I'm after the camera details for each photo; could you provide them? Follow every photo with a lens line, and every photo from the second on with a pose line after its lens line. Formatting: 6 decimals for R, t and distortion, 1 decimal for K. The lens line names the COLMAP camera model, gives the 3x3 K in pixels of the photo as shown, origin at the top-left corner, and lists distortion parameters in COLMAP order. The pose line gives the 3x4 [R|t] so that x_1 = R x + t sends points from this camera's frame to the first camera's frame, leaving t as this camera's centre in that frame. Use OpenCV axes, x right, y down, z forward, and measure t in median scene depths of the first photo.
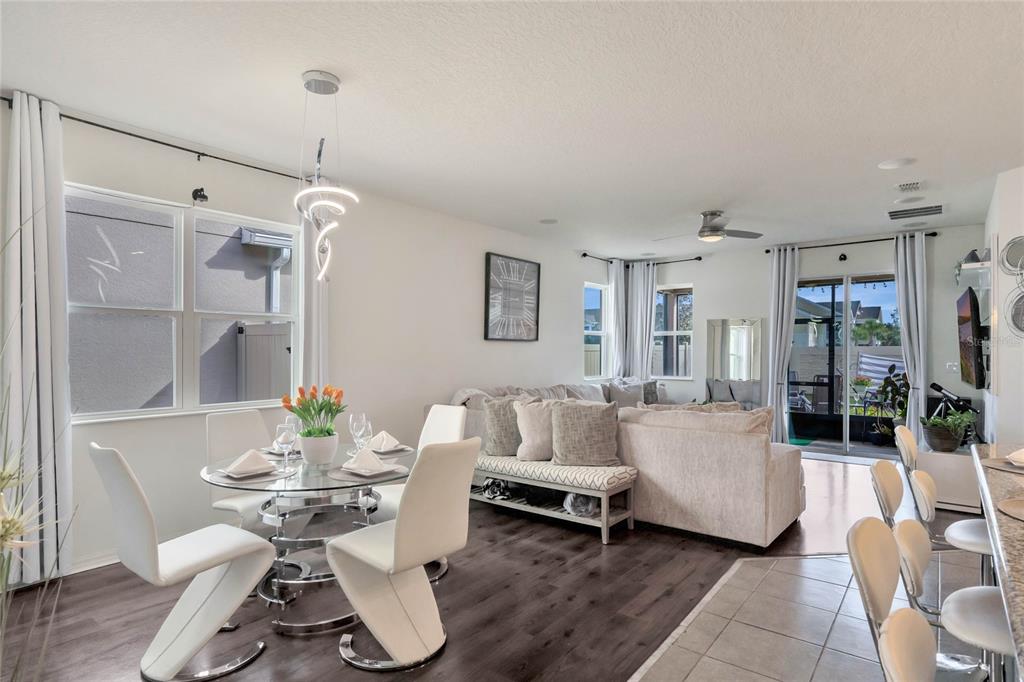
lens RADIAL K [[548.9, 0, 514.3], [0, 548.9, 357.0], [0, 0, 1]] dist [0.001641, -0.001056]
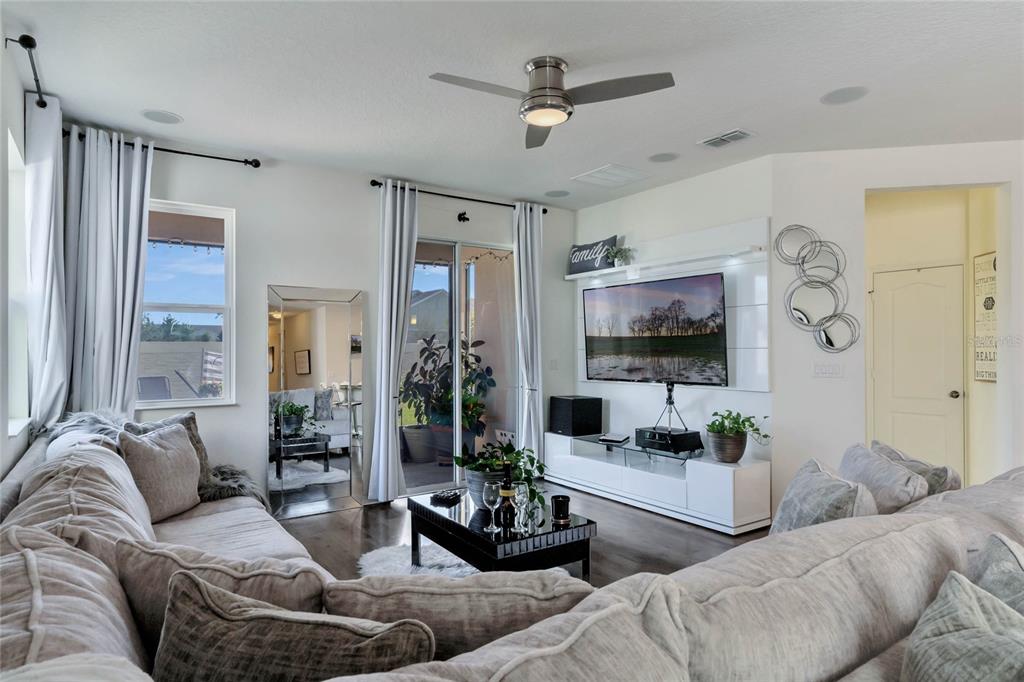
lens RADIAL K [[590.5, 0, 495.9], [0, 590.5, 354.4], [0, 0, 1]] dist [-0.001642, -0.000218]
pose [[0.322007, -0.007132, 0.946710, -0.130464], [0.007468, 0.999960, 0.004993, -0.003800], [-0.946708, 0.005462, 0.322047, 0.715064]]
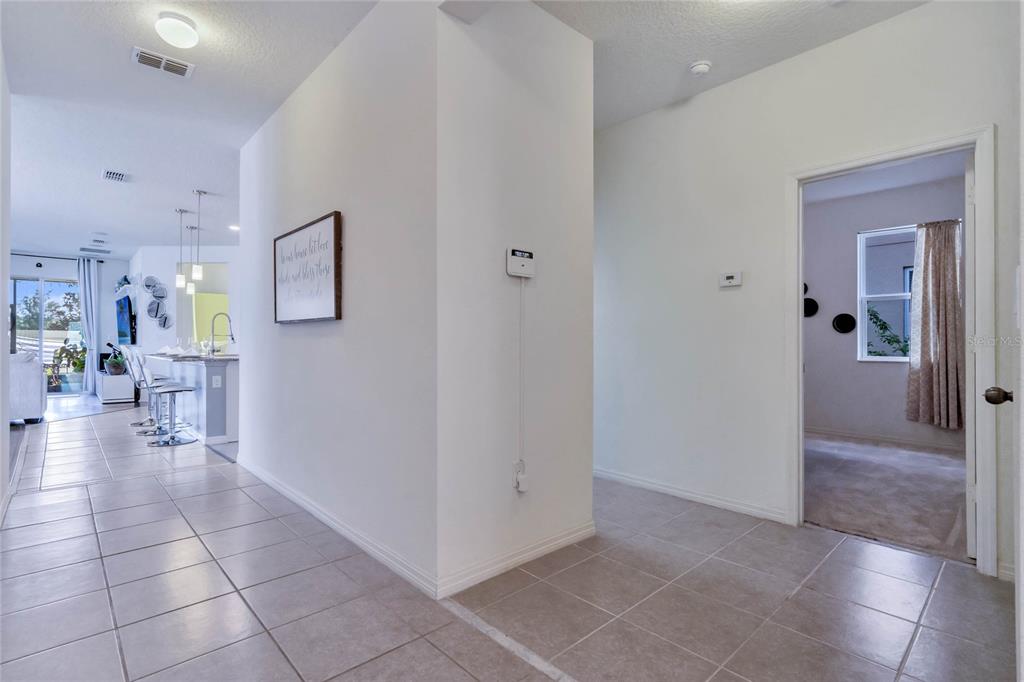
lens RADIAL K [[475.8, 0, 507.4], [0, 475.8, 345.0], [0, 0, 1]] dist [0.001328, 0.000574]
pose [[0.155493, 0.000660, 0.987837, -0.505926], [0.005217, 0.999985, -0.001489, 0.048491], [-0.987823, 0.005385, 0.155487, -0.486162]]
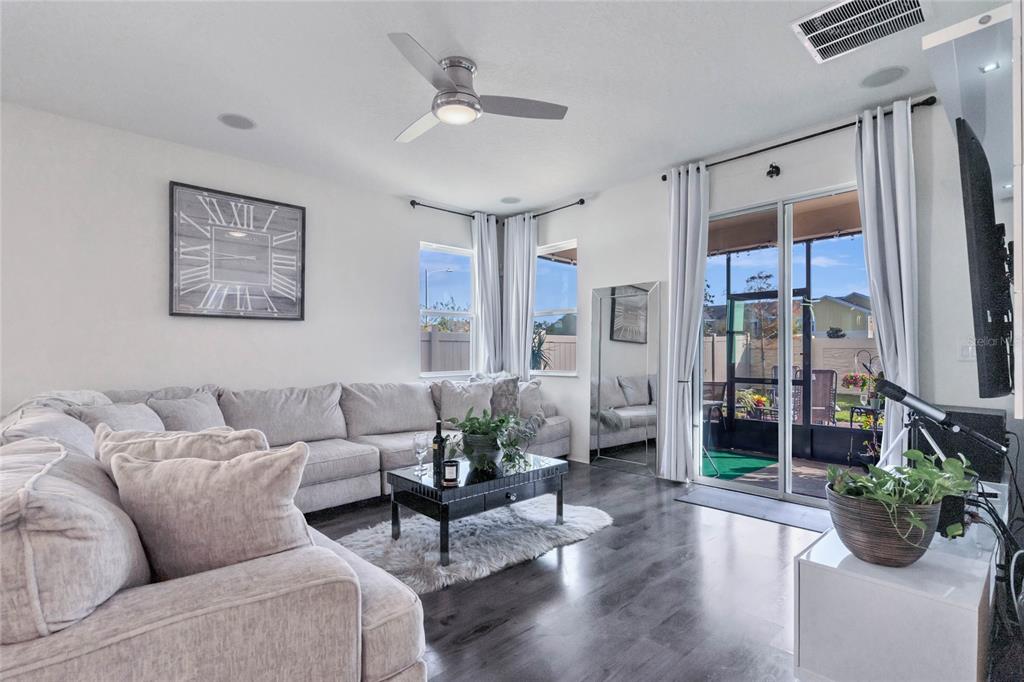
lens RADIAL K [[491.3, 0, 512.1], [0, 491.3, 357.5], [0, 0, 1]] dist [-0.005769, -0.000818]
pose [[0.988923, -0.007506, -0.148241, 0.398033], [0.007511, 0.999972, -0.000526, 0.020424], [0.148241, -0.000593, 0.988951, 0.433021]]
